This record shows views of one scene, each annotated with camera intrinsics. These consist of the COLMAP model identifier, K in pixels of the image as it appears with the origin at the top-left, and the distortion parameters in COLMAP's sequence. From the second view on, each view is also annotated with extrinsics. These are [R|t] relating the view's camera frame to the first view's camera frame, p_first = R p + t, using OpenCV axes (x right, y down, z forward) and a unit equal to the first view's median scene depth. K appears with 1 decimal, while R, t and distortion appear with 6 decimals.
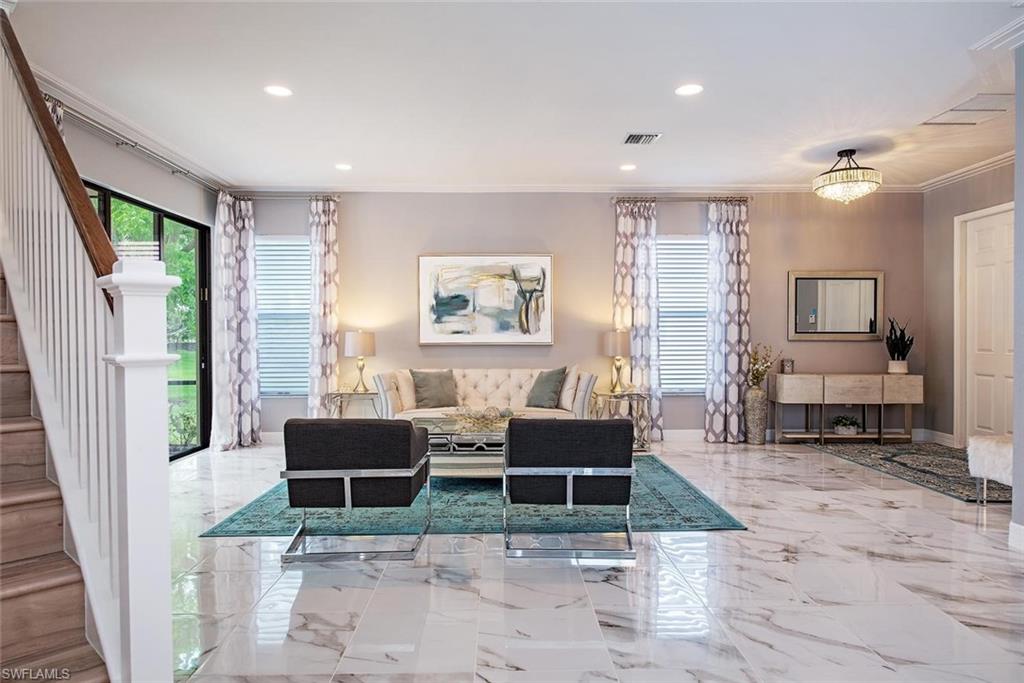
lens RADIAL K [[631.0, 0, 513.5], [0, 631.0, 342.0], [0, 0, 1]] dist [0.022976, 0.001921]
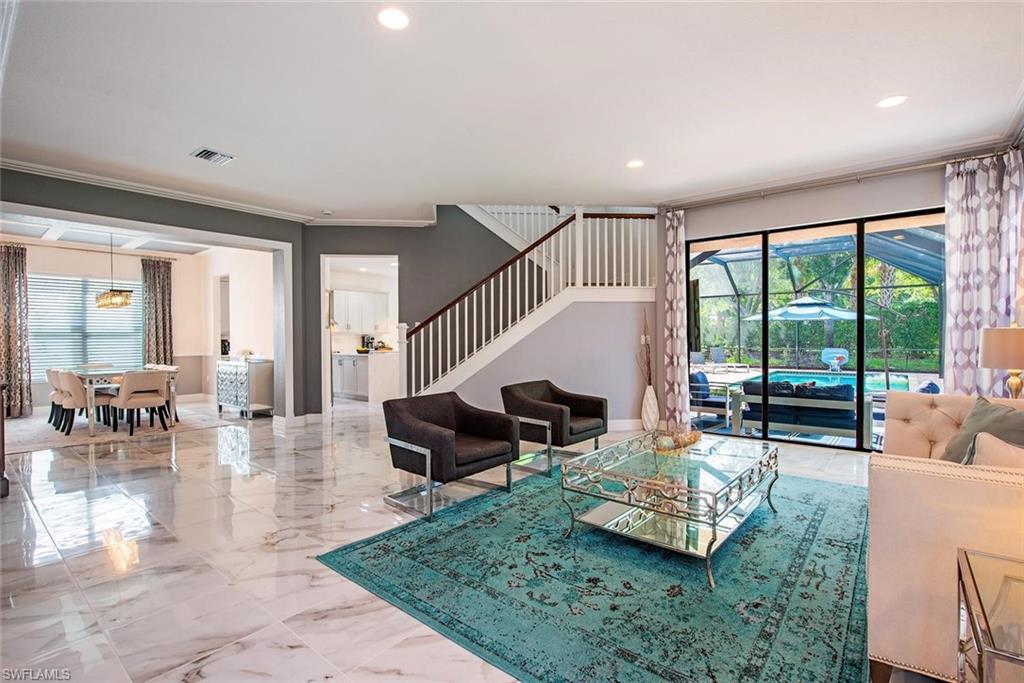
lens RADIAL K [[494.5, 0, 514.9], [0, 494.5, 341.7], [0, 0, 1]] dist [-0.007412, -0.000586]
pose [[-0.662857, 0.015462, -0.748586, 0.386152], [-0.000216, 0.999783, 0.020841, -0.011081], [0.748746, 0.013976, -0.662710, 0.921277]]
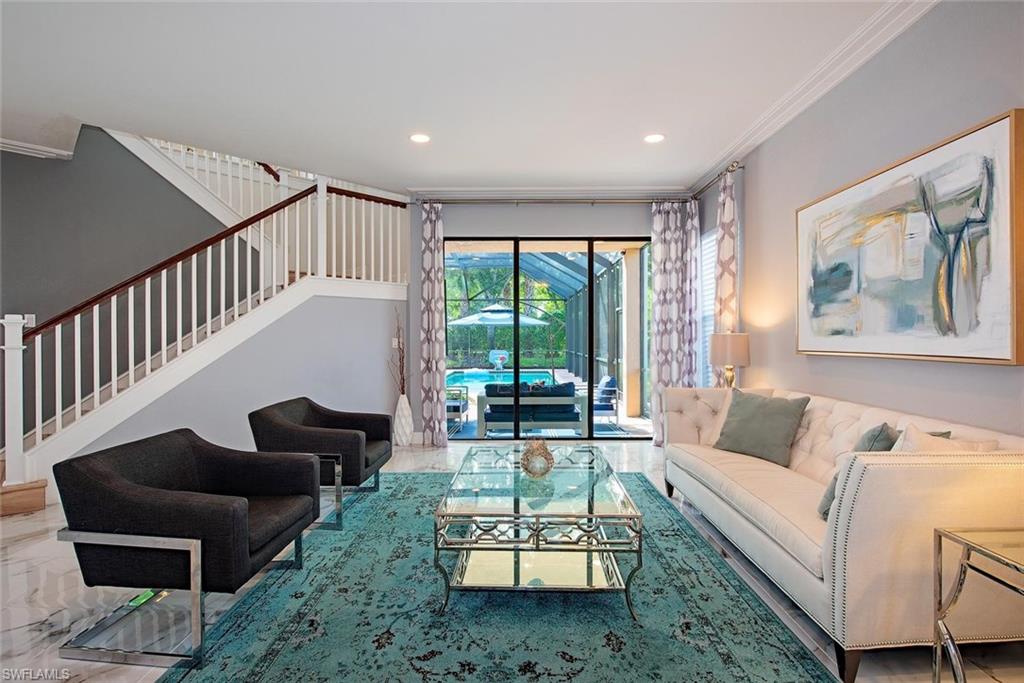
lens RADIAL K [[494.5, 0, 521.5], [0, 494.5, 342.5], [0, 0, 1]] dist [-0.007412, -0.000586]
pose [[-0.030843, 0.012856, -0.999442, 0.347649], [-0.010218, 0.999861, 0.013177, -0.009394], [0.999472, 0.010619, -0.030707, 0.737907]]
